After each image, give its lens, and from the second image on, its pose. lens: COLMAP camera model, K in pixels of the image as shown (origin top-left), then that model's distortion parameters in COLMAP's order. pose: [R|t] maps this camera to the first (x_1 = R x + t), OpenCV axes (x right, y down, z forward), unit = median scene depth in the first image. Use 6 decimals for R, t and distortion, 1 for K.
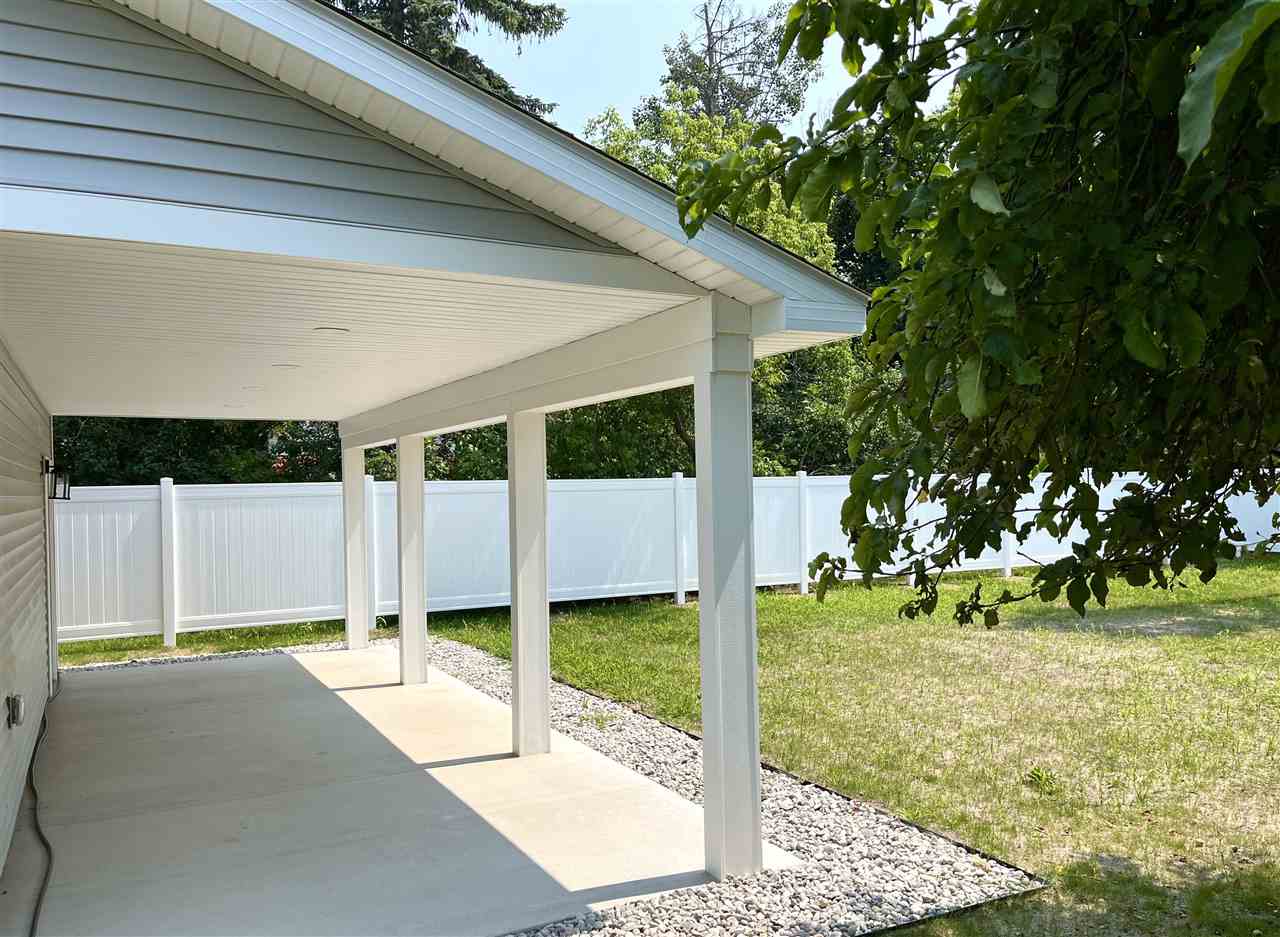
lens RADIAL K [[1040.7, 0, 640.0], [0, 1040.7, 468.5], [0, 0, 1]] dist [-0.015622, -0.005128]
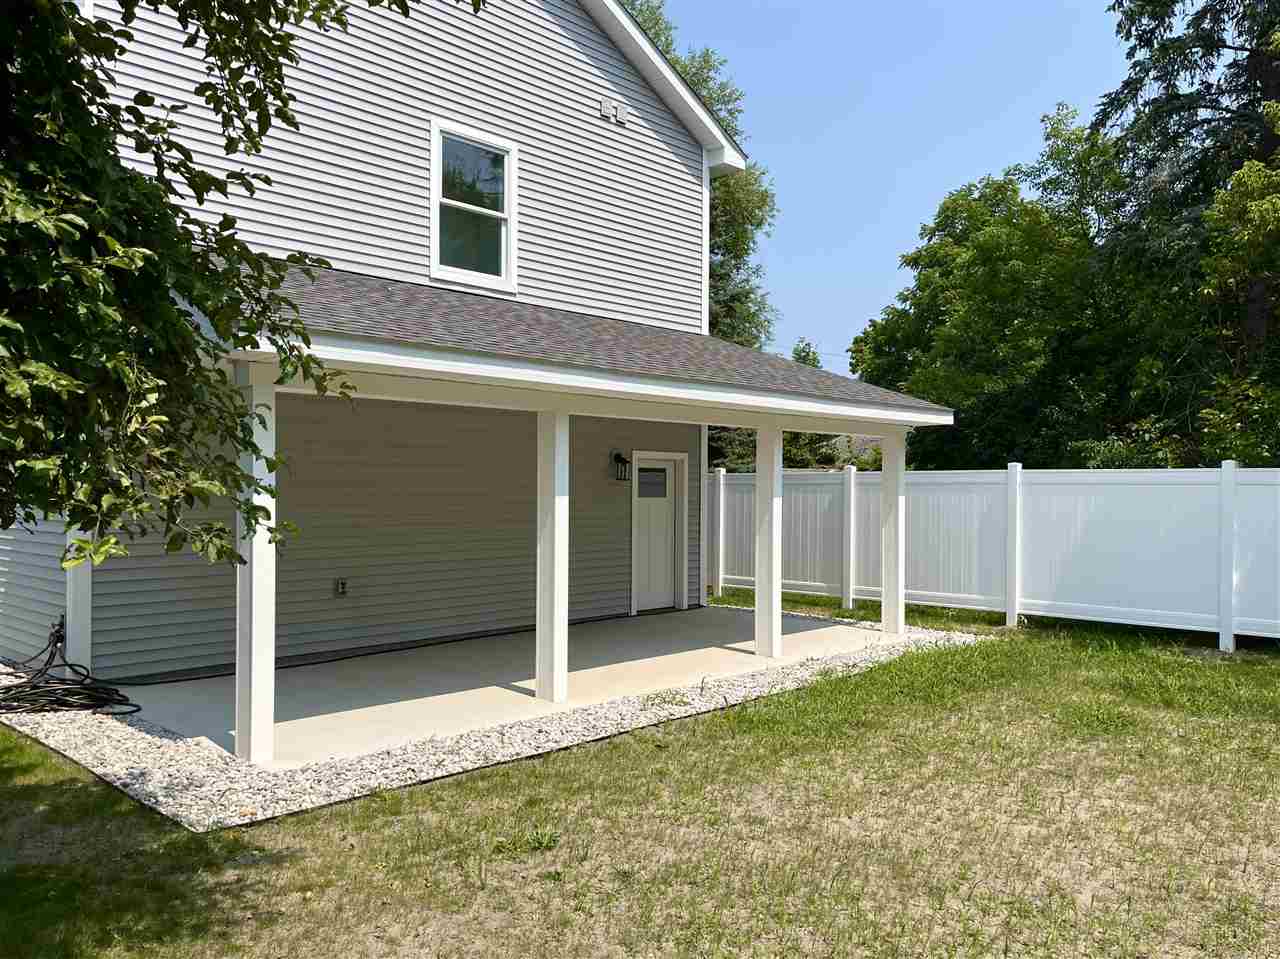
lens RADIAL K [[1109.7, 0, 640.0], [0, 1109.7, 479.5], [0, 0, 1]] dist [0.168576, -0.000276]
pose [[0.238682, 0.017941, -0.970932, 0.584646], [0.014365, 0.999655, 0.022003, -0.004692], [0.970992, -0.019200, 0.238342, 0.391641]]
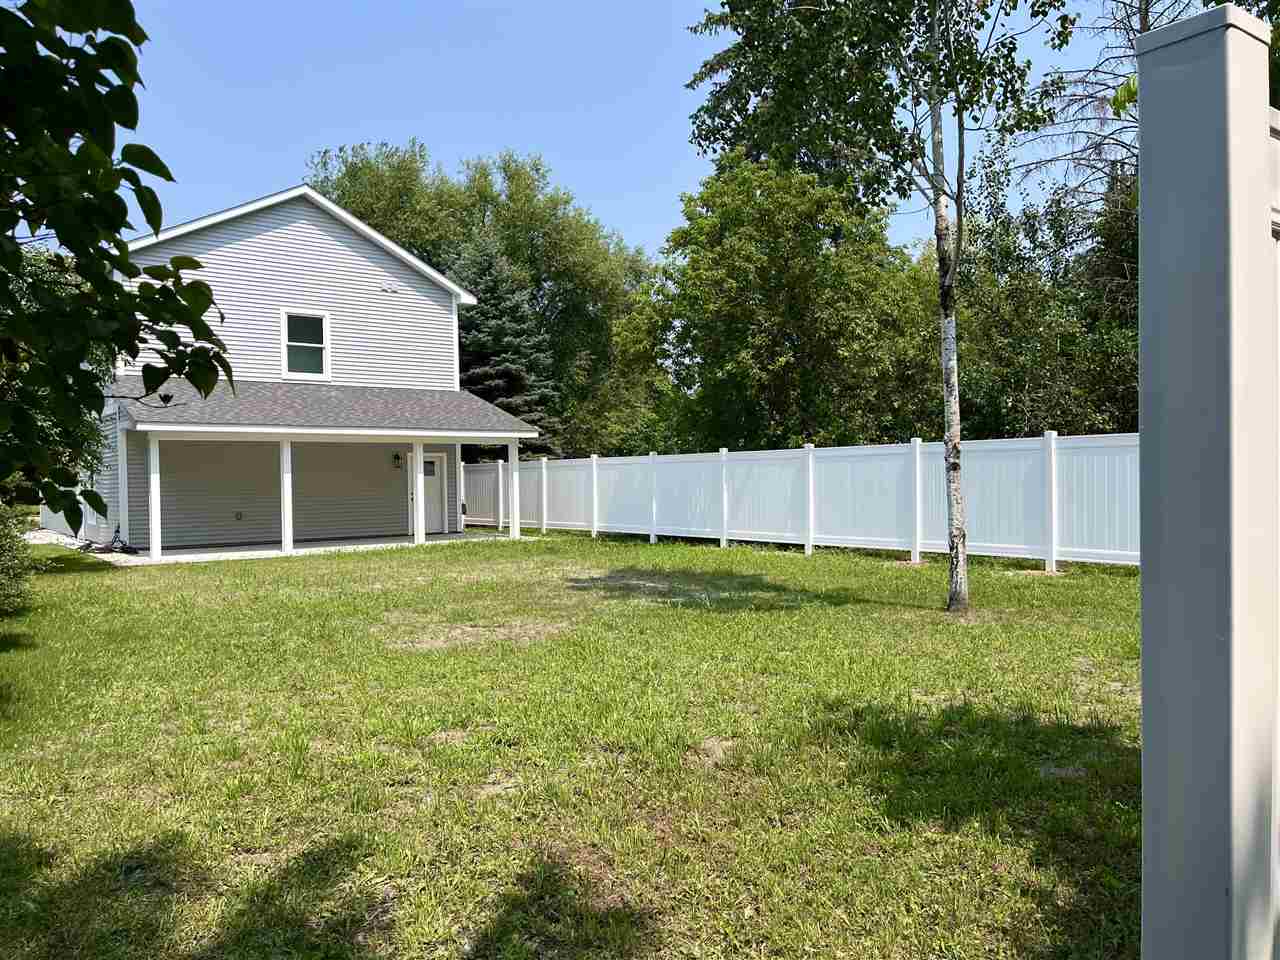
lens RADIAL K [[957.1, 0, 640.0], [0, 957.1, 480.0], [0, 0, 1]] dist [-0.000504, 0.000143]
pose [[0.124046, 0.039523, -0.991489, 1.517962], [0.042957, 0.998056, 0.045159, -0.023789], [0.991346, -0.048193, 0.122107, 0.912226]]
